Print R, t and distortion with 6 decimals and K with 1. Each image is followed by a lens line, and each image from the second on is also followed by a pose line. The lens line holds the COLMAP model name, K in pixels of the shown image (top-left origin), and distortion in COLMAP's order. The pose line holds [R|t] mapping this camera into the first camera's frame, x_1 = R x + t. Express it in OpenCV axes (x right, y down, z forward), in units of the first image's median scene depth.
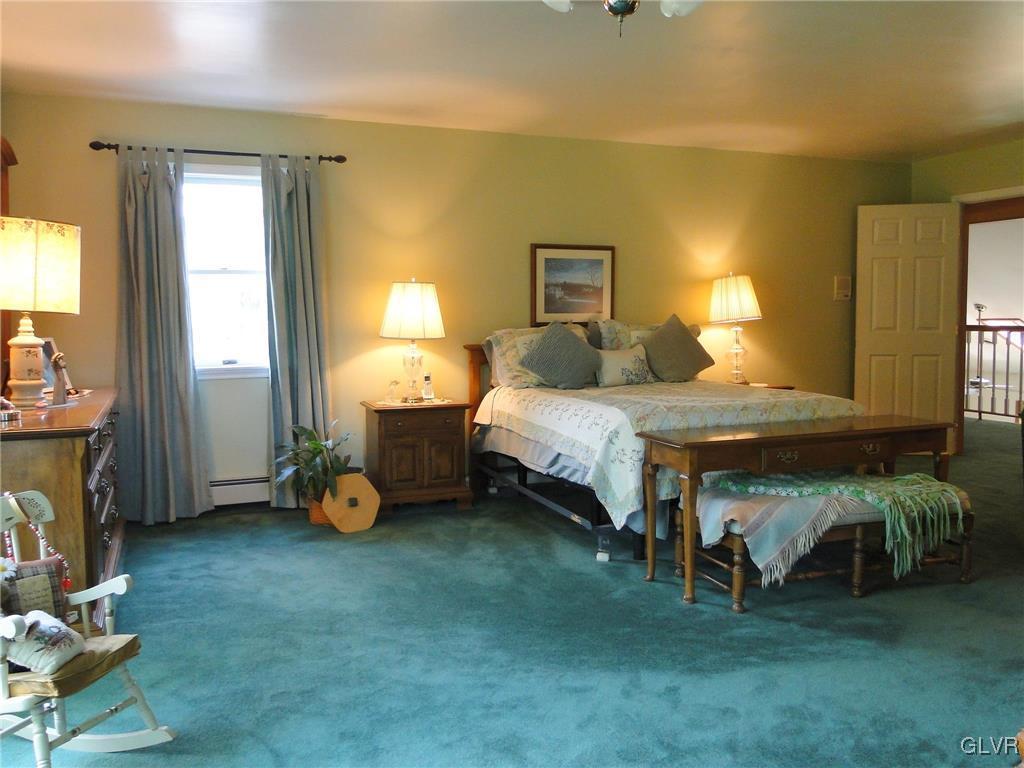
lens RADIAL K [[847.1, 0, 512.0], [0, 847.1, 384.0], [0, 0, 1]] dist [0.001953, 0.000576]
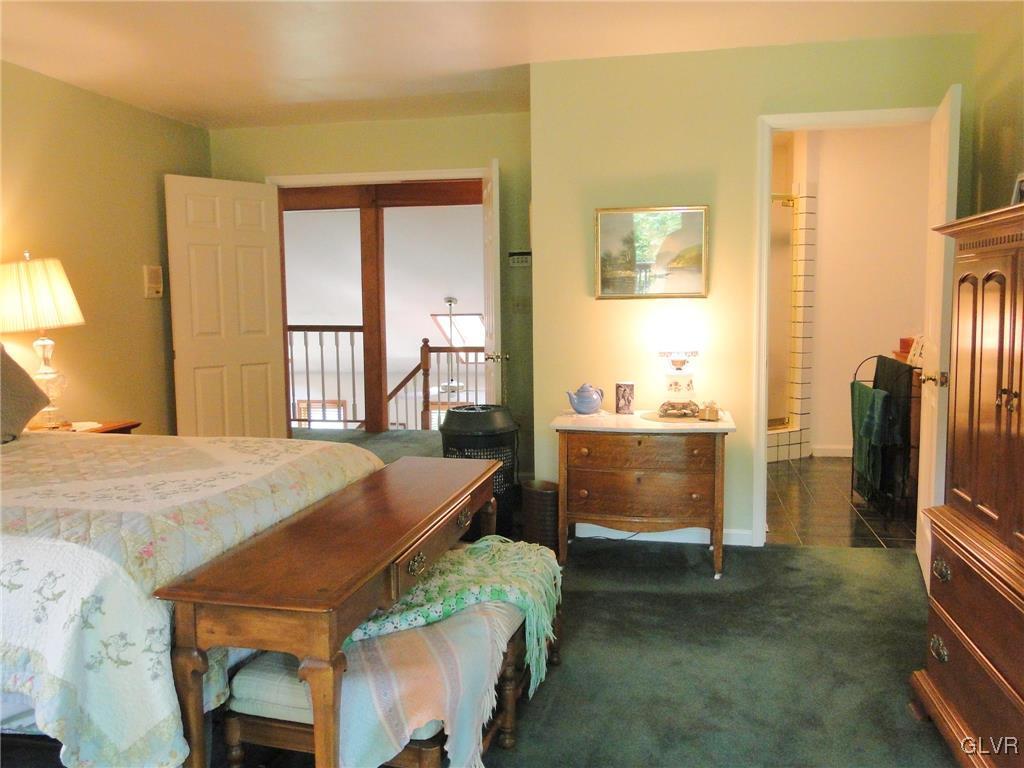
lens RADIAL K [[847.1, 0, 512.0], [0, 847.1, 384.0], [0, 0, 1]] dist [0.001953, 0.000576]
pose [[0.557899, -0.079470, 0.826095, -0.069180], [0.074352, 0.996188, 0.045620, -0.036422], [-0.826571, 0.035970, 0.561681, 0.348308]]
